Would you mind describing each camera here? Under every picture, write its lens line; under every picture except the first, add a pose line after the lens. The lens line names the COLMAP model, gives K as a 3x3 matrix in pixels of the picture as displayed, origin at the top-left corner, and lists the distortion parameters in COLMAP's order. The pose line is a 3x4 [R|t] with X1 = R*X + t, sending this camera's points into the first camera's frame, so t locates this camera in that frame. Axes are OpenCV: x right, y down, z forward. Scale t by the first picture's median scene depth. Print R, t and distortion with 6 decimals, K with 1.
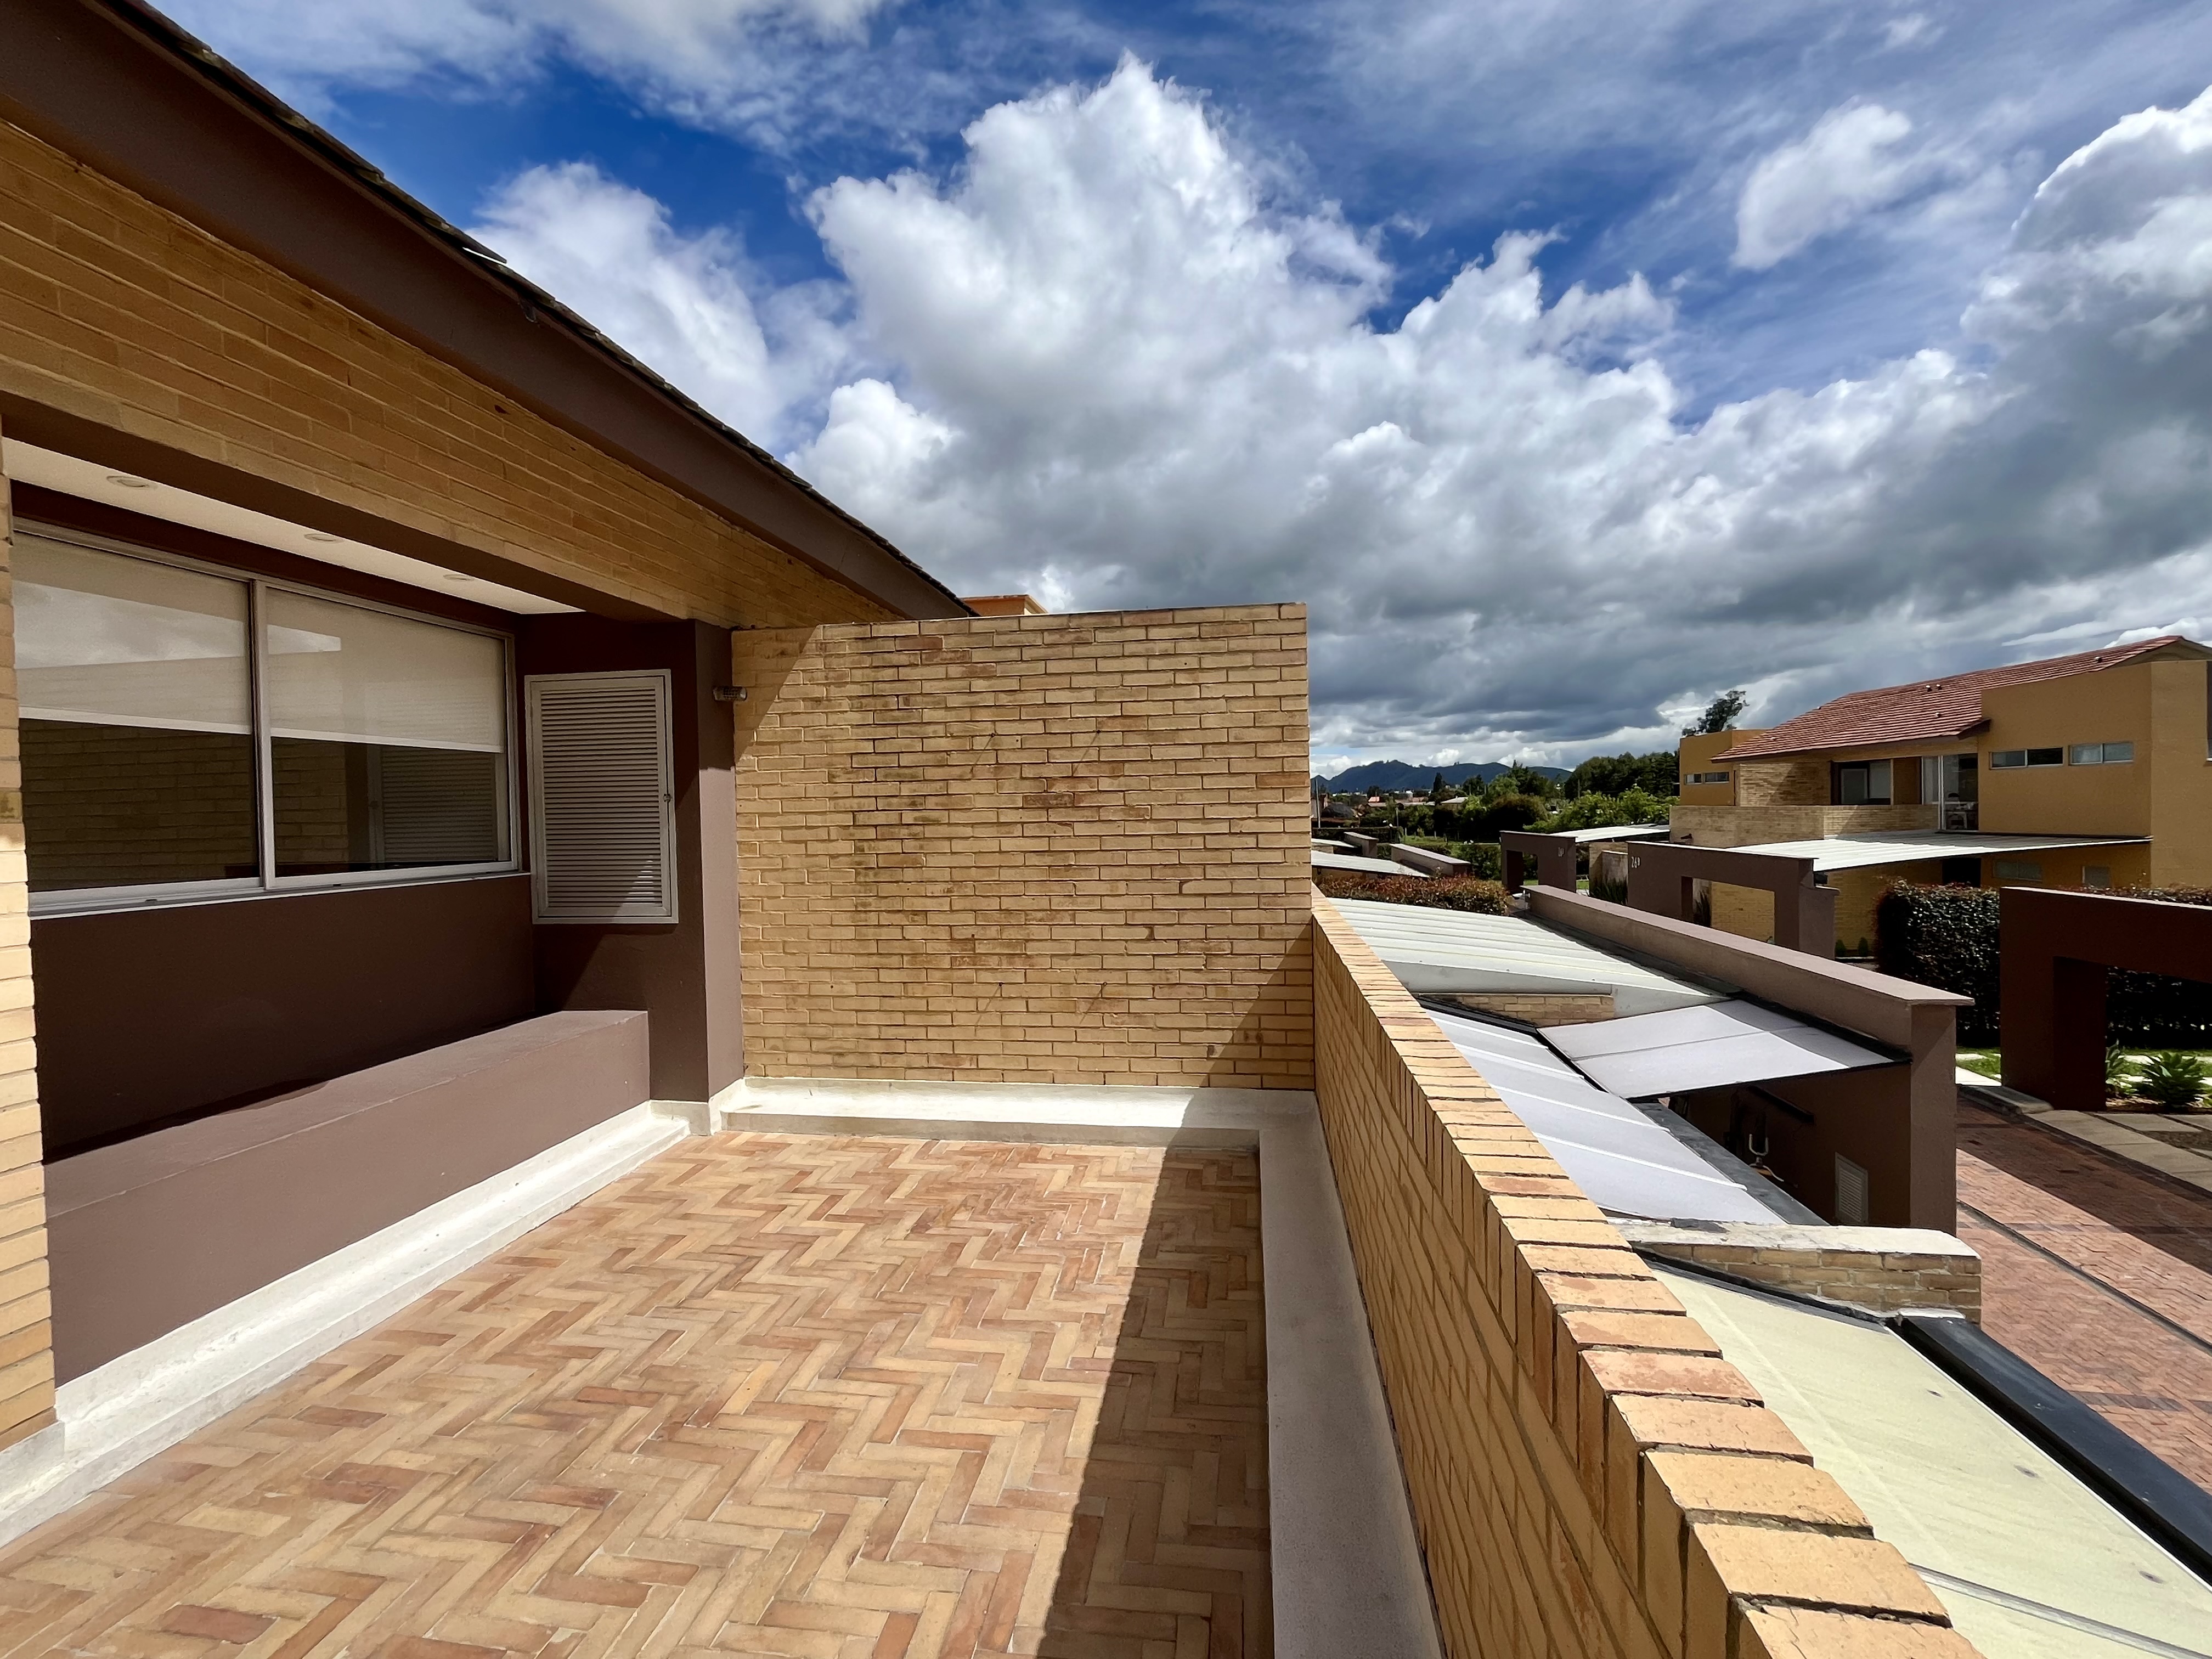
lens RADIAL K [[1006.4, 0, 1099.4], [0, 1006.4, 830.9], [0, 0, 1]] dist [0.013959, -0.003316]
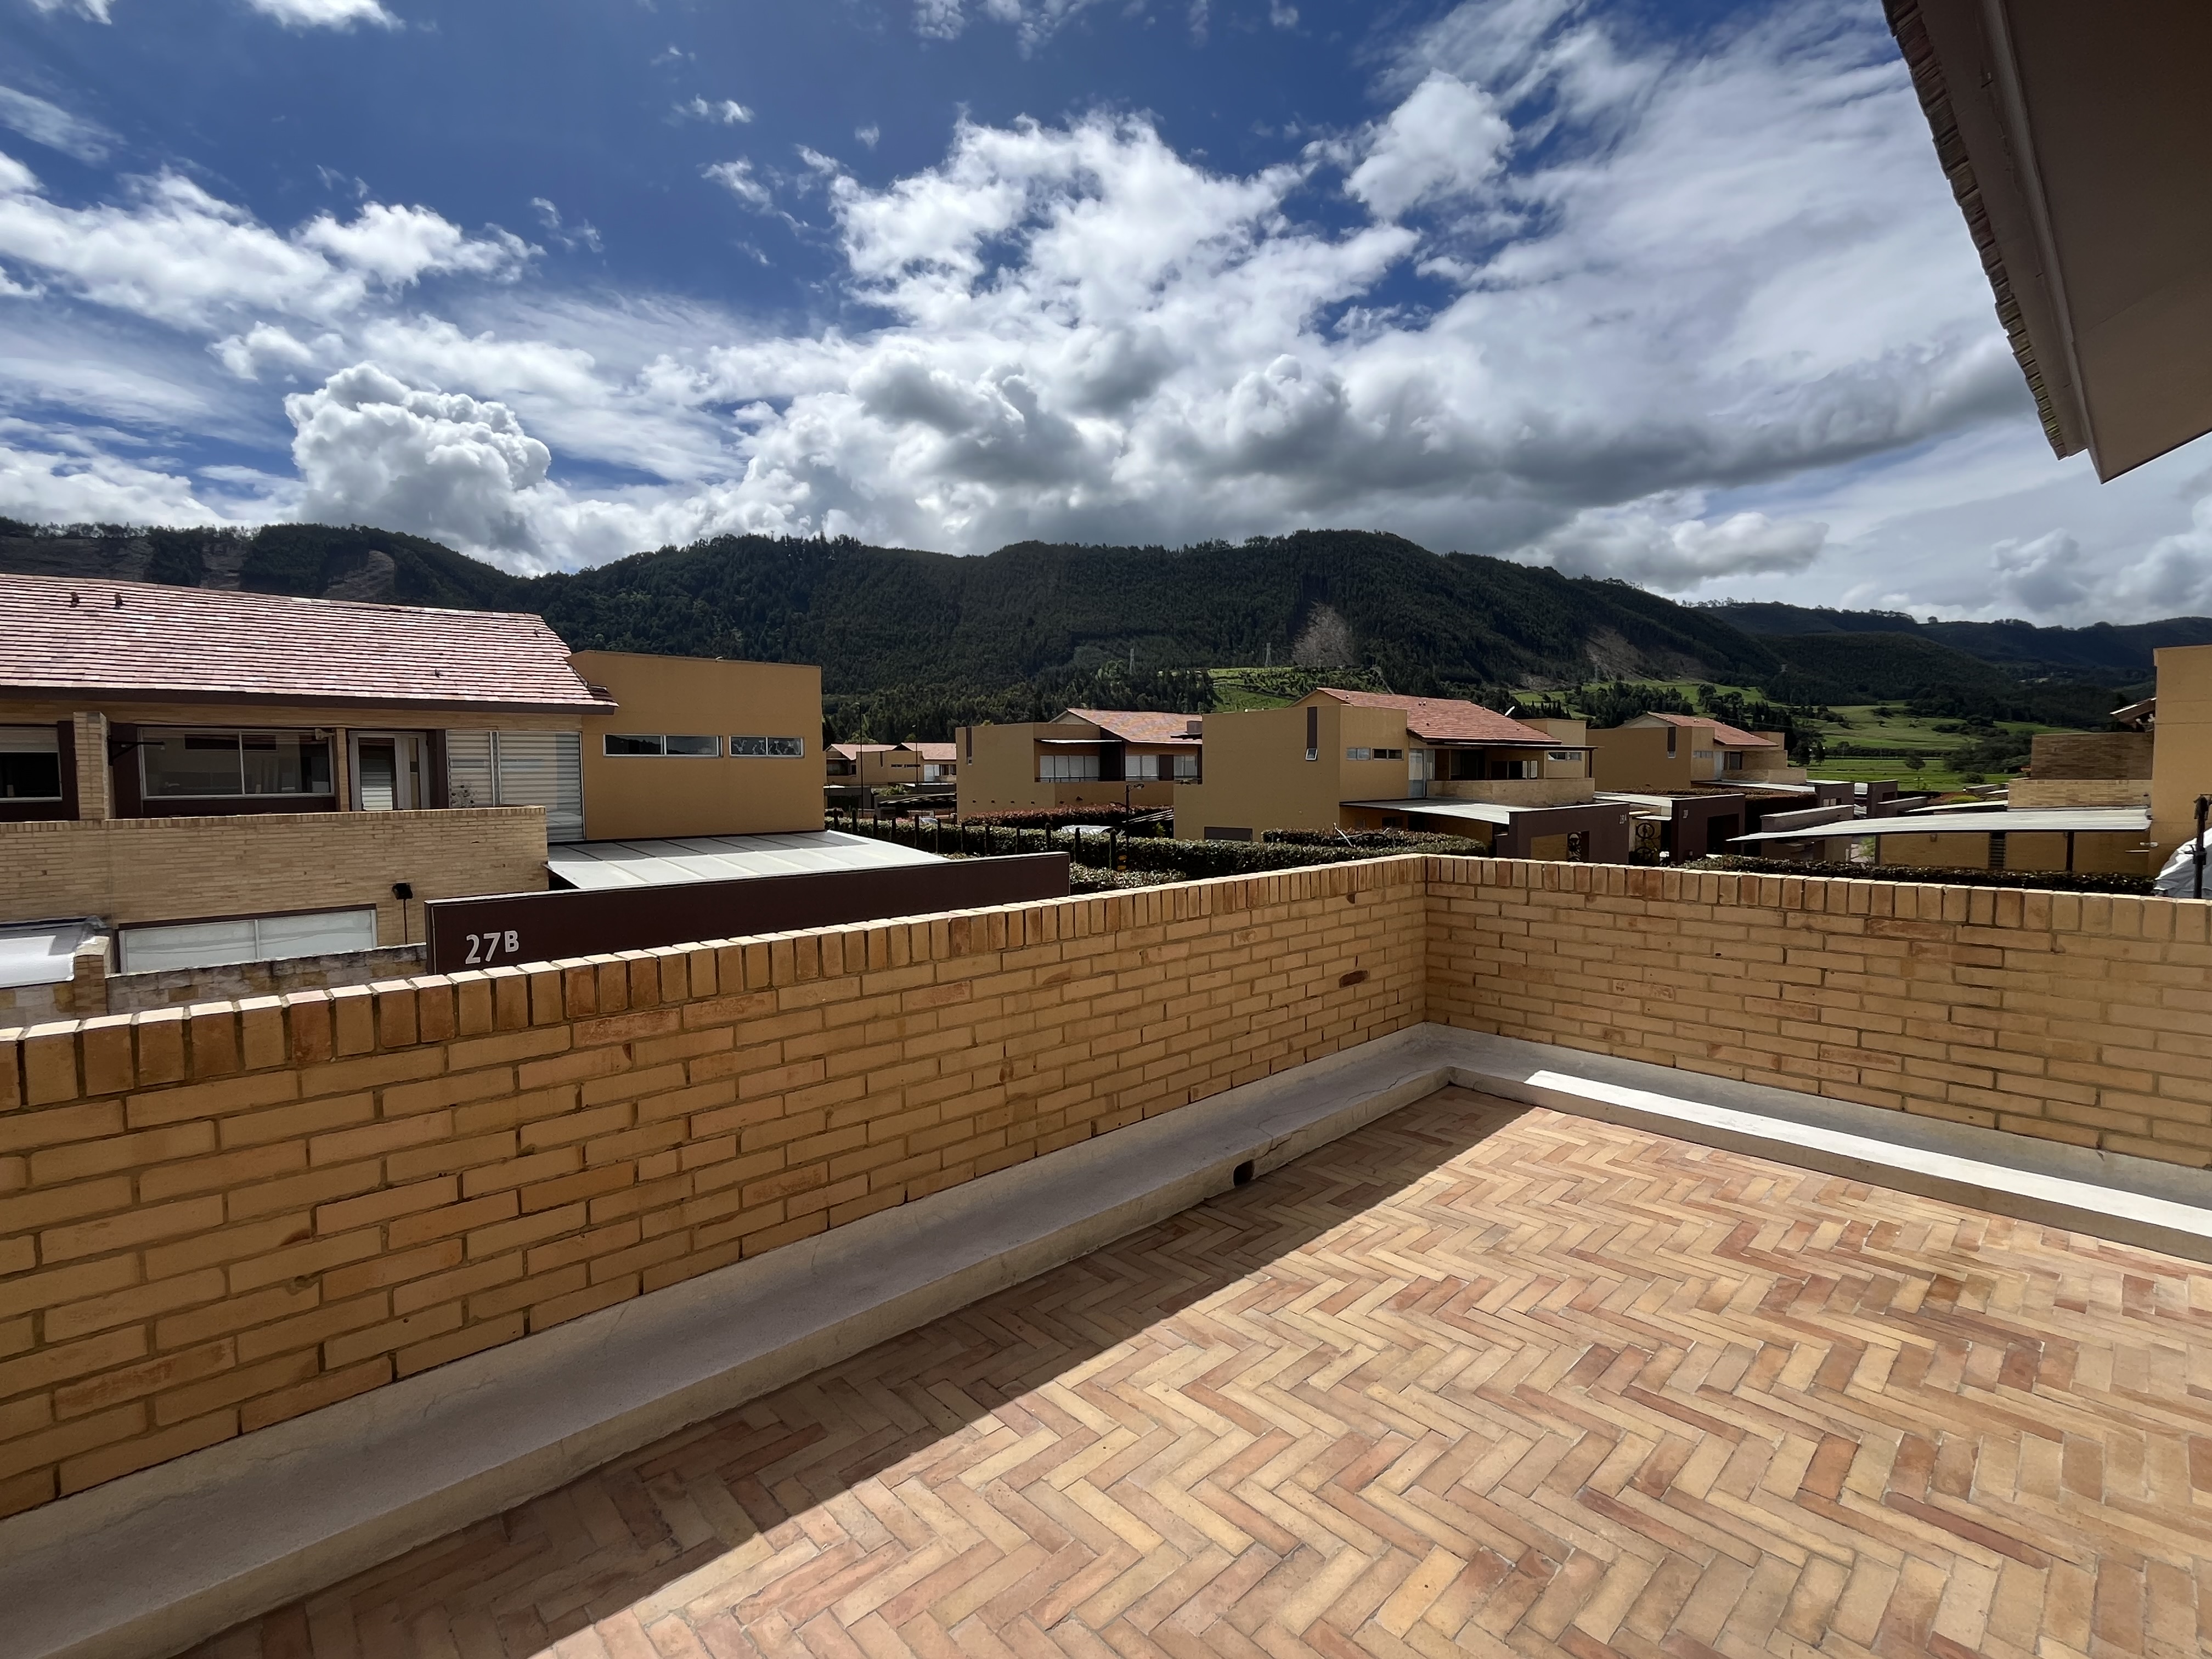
lens RADIAL K [[1006.4, 0, 1107.1], [0, 1006.4, 830.3], [0, 0, 1]] dist [0.013959, -0.003316]
pose [[-0.790189, -0.013650, 0.612711, -0.644756], [0.031361, 0.997542, 0.062669, 0.000939], [-0.612060, 0.068736, -0.787818, 1.793820]]
